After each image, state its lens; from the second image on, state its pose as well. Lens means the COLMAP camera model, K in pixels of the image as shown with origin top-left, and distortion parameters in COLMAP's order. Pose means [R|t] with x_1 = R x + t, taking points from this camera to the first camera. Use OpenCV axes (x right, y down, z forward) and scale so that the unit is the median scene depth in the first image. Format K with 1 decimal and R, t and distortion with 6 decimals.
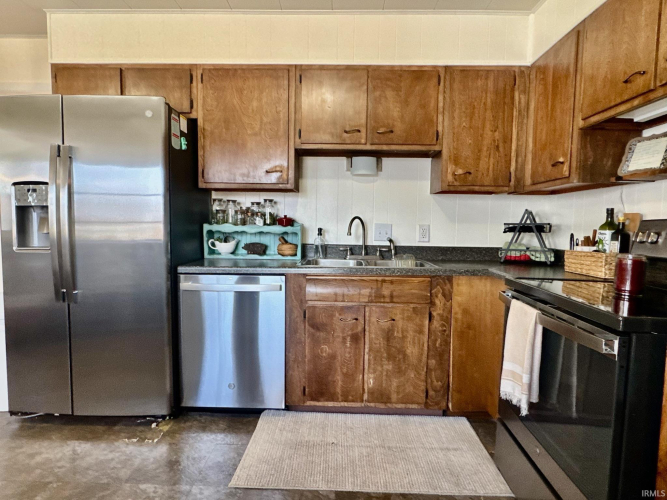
lens RADIAL K [[381.4, 0, 334.6], [0, 381.4, 249.7], [0, 0, 1]] dist [-0.001501, 0.002056]
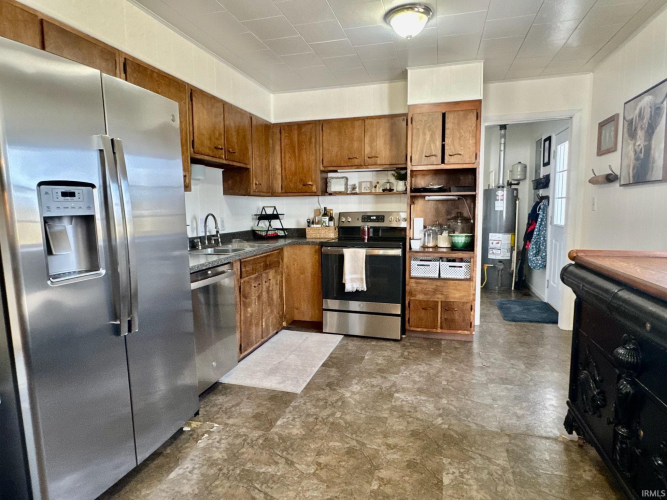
lens RADIAL K [[386.5, 0, 333.0], [0, 386.5, 251.8], [0, 0, 1]] dist [-0.001651, -0.000107]
pose [[0.248904, -0.129521, 0.959829, -1.278778], [0.081361, 0.990311, 0.112535, -0.086150], [-0.965105, 0.050082, 0.257031, 0.334112]]
